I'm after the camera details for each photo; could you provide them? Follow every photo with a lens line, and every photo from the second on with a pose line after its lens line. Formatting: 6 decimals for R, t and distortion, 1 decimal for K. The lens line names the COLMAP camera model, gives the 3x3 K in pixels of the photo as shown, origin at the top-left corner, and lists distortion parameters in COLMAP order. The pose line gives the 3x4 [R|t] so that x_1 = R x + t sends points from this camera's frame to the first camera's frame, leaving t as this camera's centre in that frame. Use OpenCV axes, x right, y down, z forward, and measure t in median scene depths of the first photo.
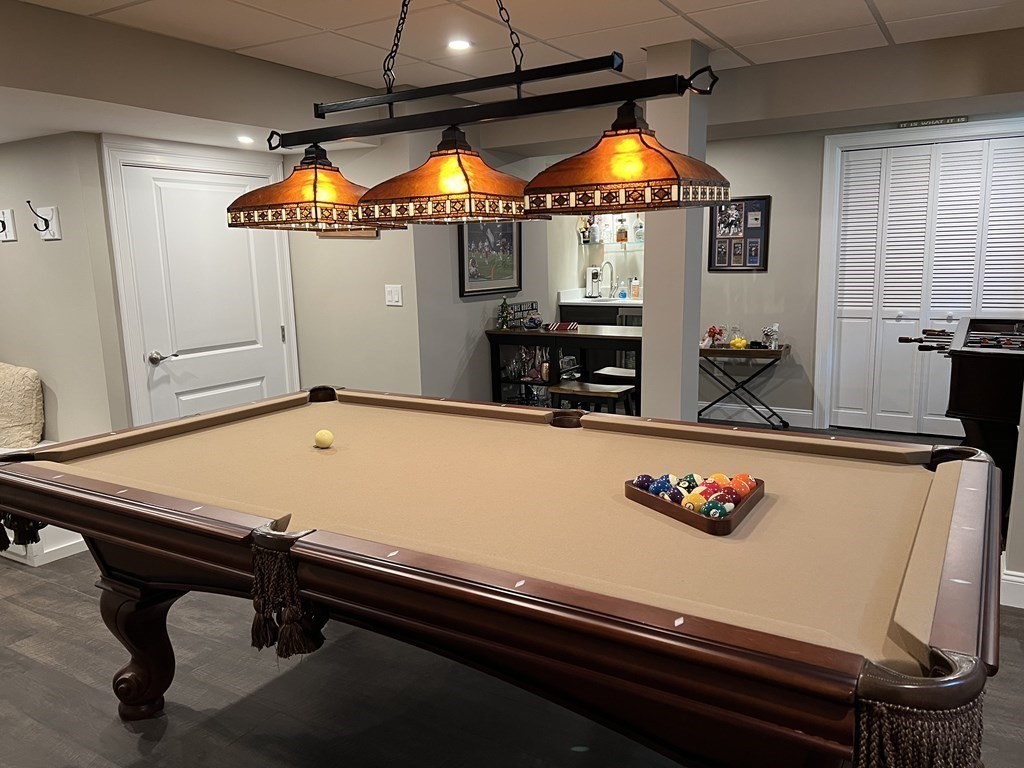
lens RADIAL K [[769.5, 0, 519.6], [0, 769.5, 384.0], [0, 0, 1]] dist [0.045412, -0.039355]
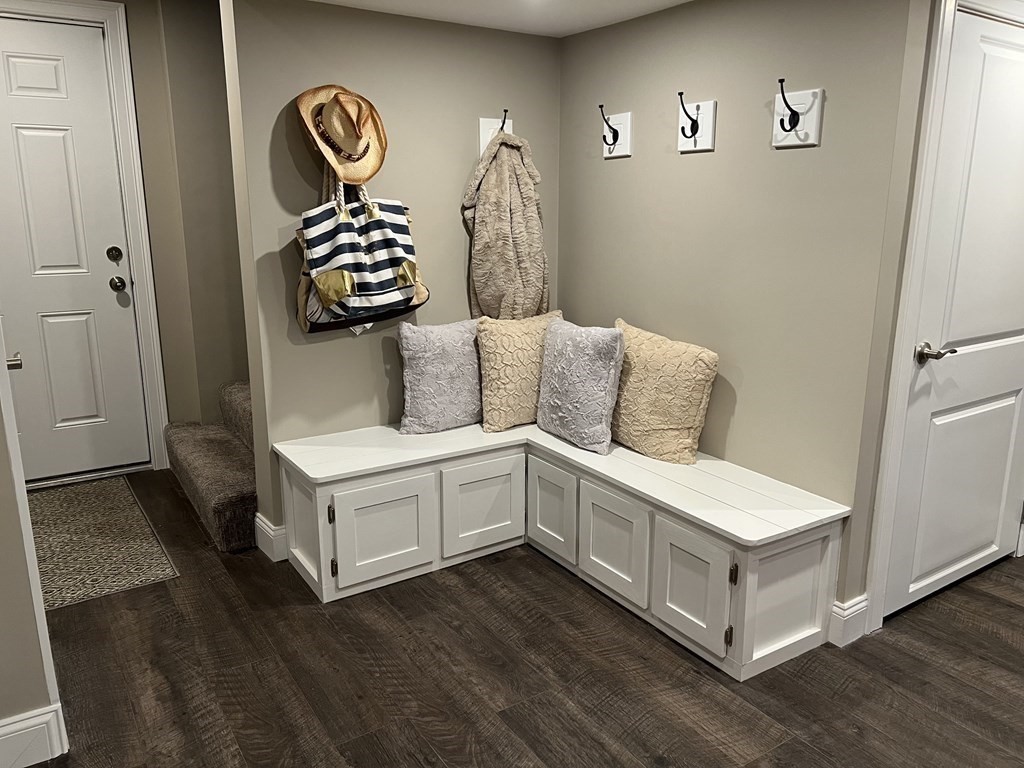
lens RADIAL K [[769.5, 0, 513.1], [0, 769.5, 381.4], [0, 0, 1]] dist [0.045412, -0.039355]
pose [[0.905905, 0.126393, -0.404180, -0.512492], [-0.100150, 0.991290, 0.085521, -0.031830], [0.411469, -0.036995, 0.910673, 0.336168]]
